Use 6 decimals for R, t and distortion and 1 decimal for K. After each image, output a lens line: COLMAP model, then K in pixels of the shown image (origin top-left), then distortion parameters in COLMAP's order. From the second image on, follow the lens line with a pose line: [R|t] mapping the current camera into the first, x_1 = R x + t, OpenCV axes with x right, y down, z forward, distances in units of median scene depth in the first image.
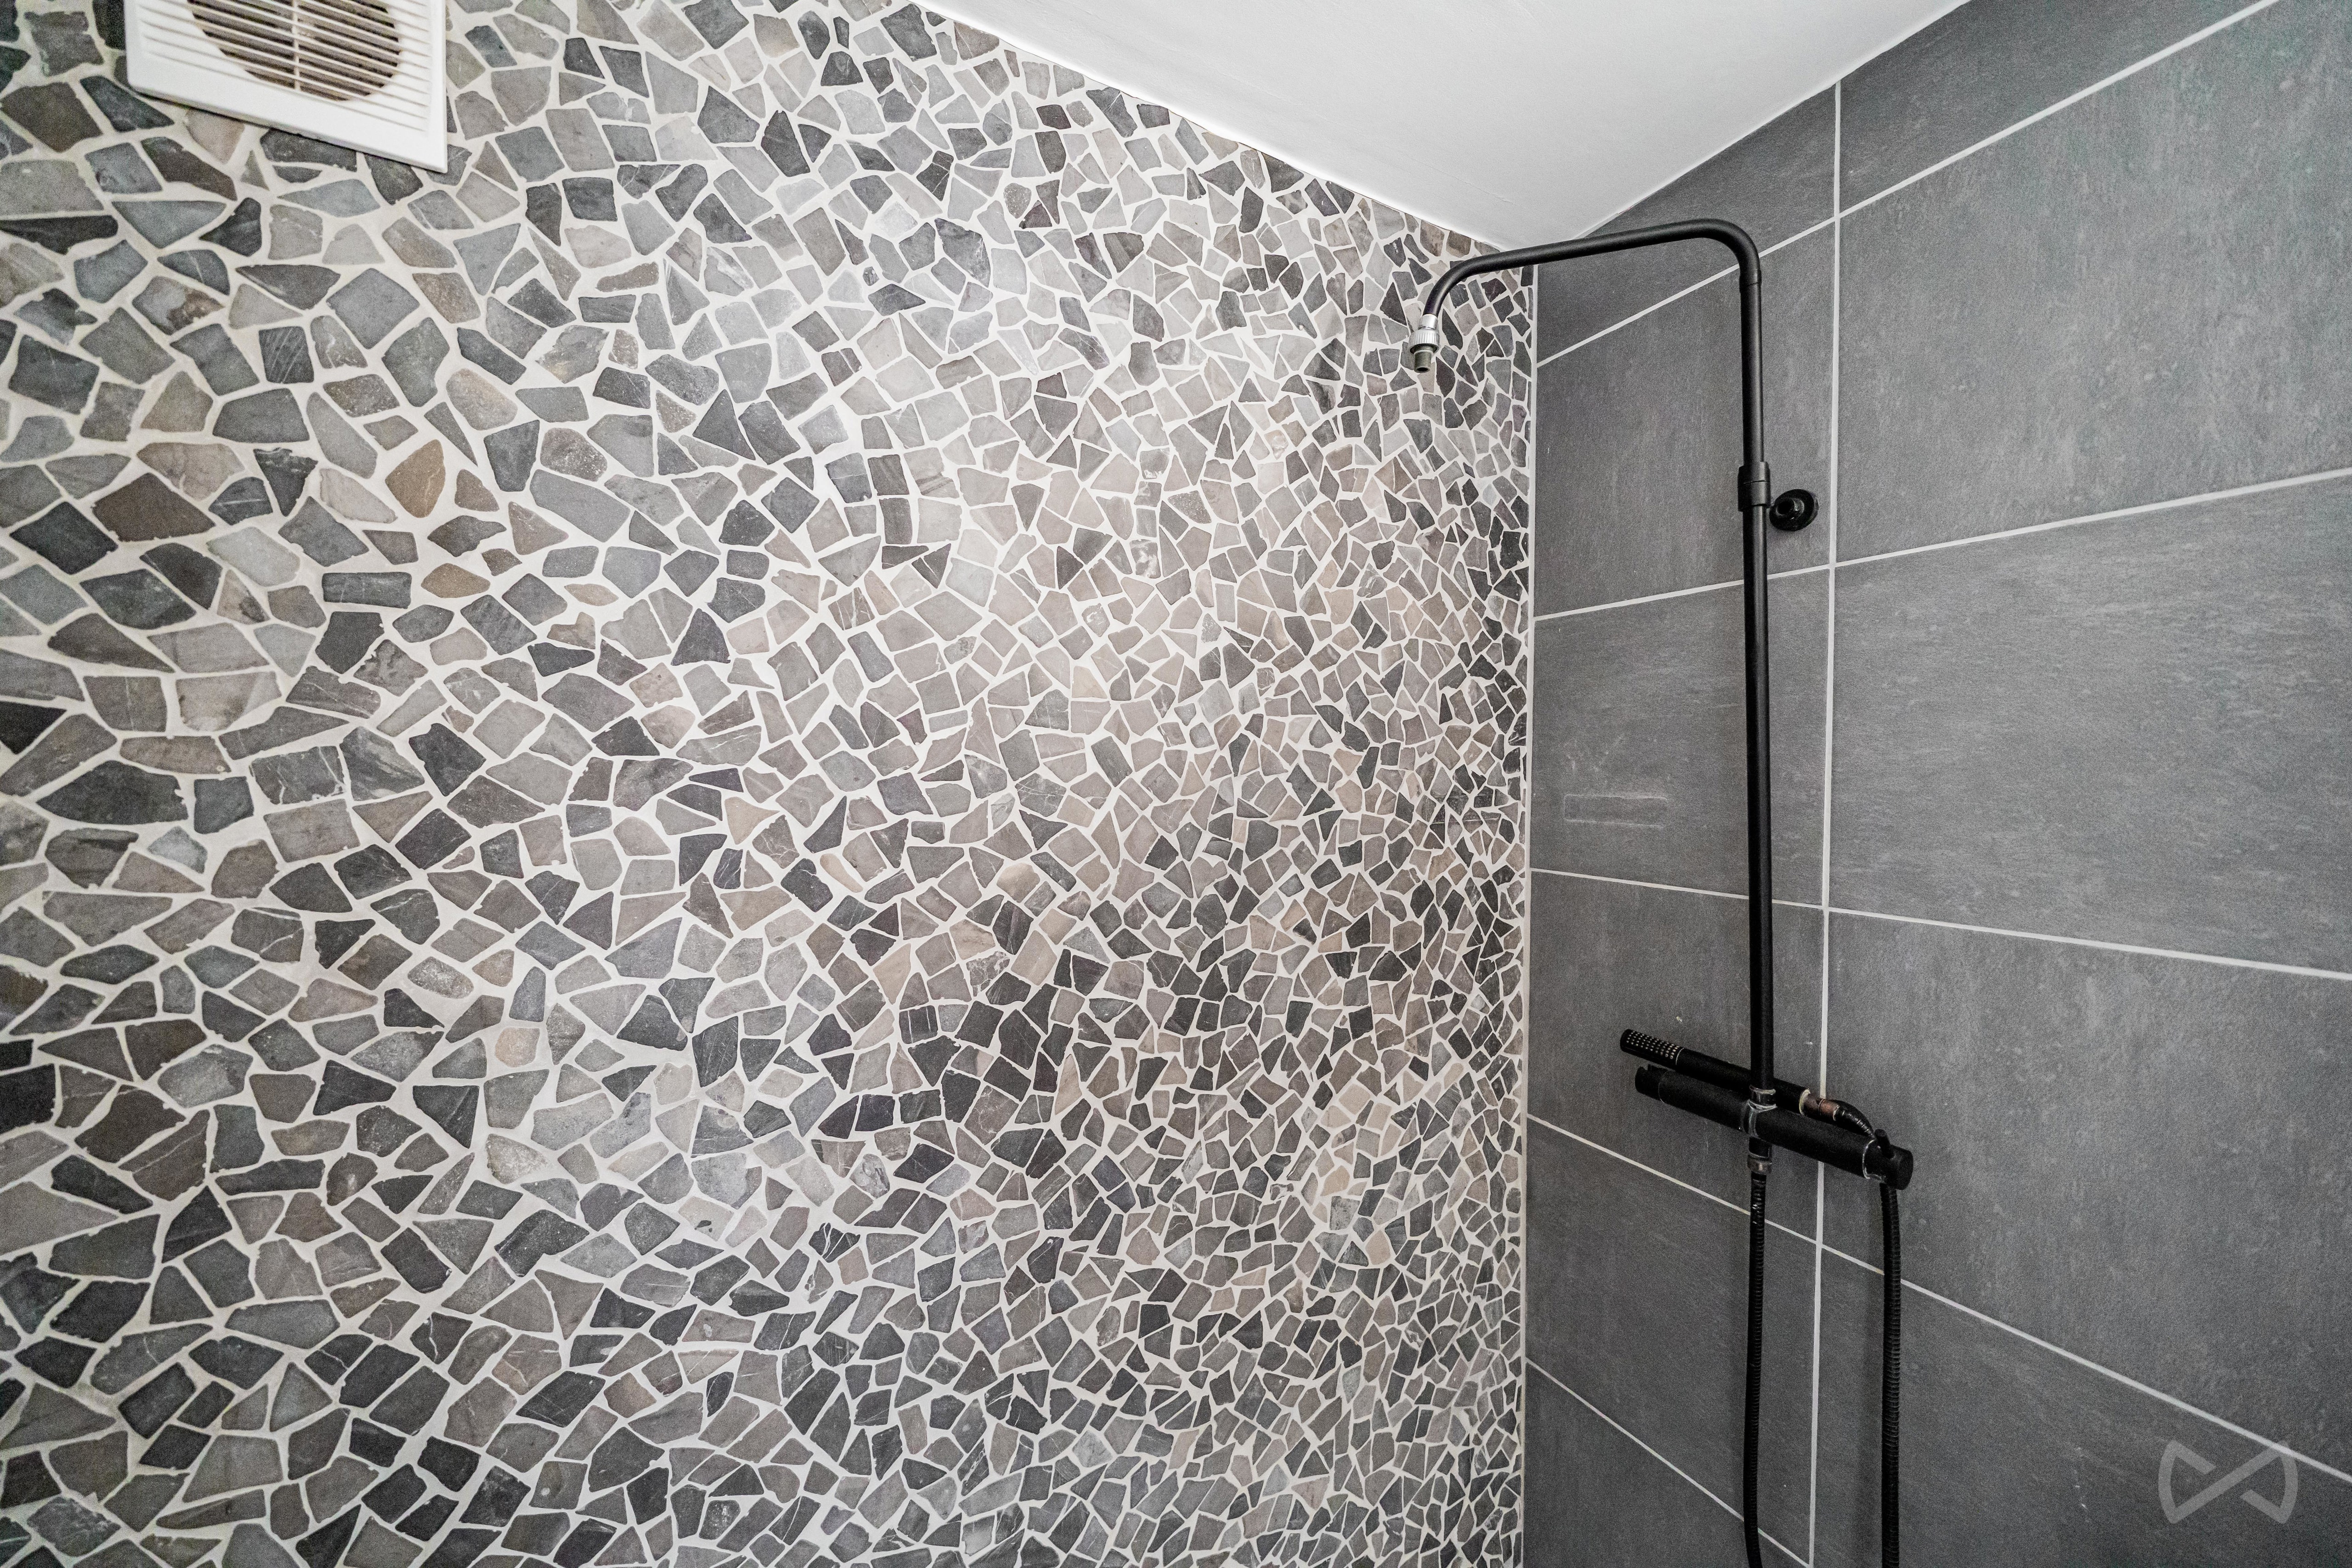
lens RADIAL K [[801.9, 0, 1173.7], [0, 801.9, 776.7], [0, 0, 1]] dist [-0.005951, 0.000260]
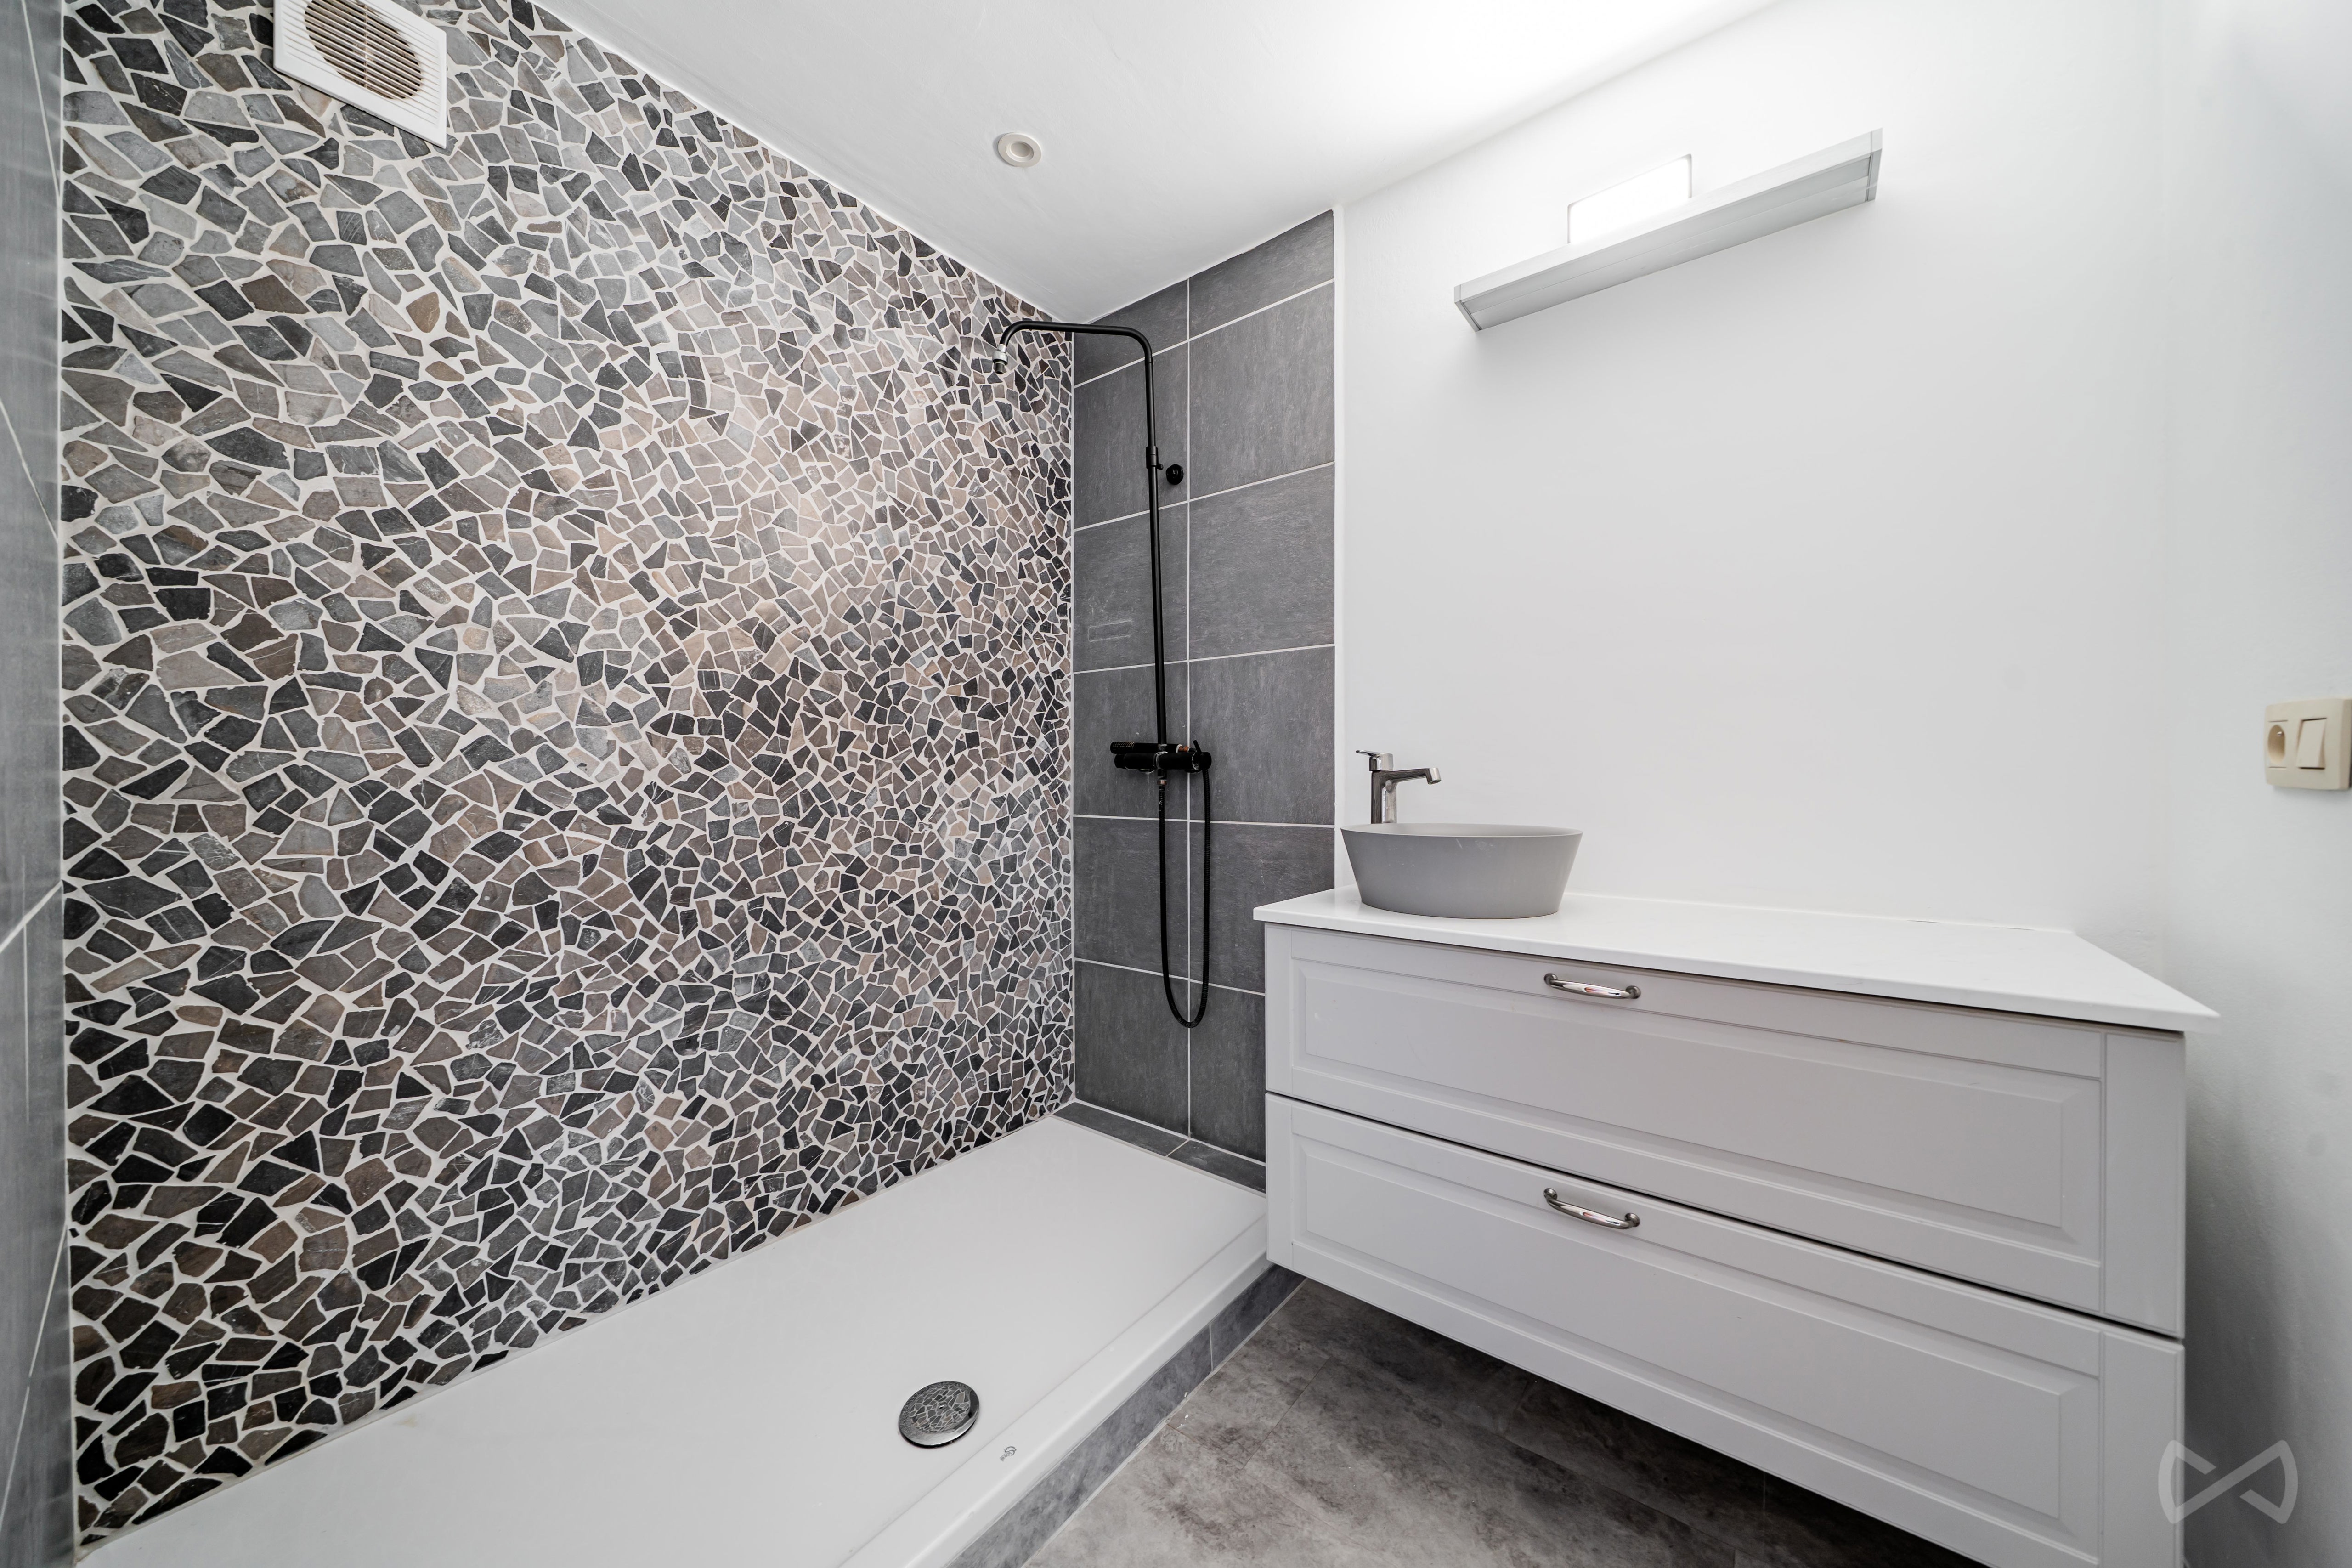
lens RADIAL K [[801.9, 0, 1177.3], [0, 801.9, 783.5], [0, 0, 1]] dist [-0.005951, 0.000260]
pose [[0.911357, -0.003879, 0.411598, -0.113494], [0.007854, 0.999937, -0.007966, 0.609042], [-0.411542, 0.010492, 0.911331, -1.123474]]
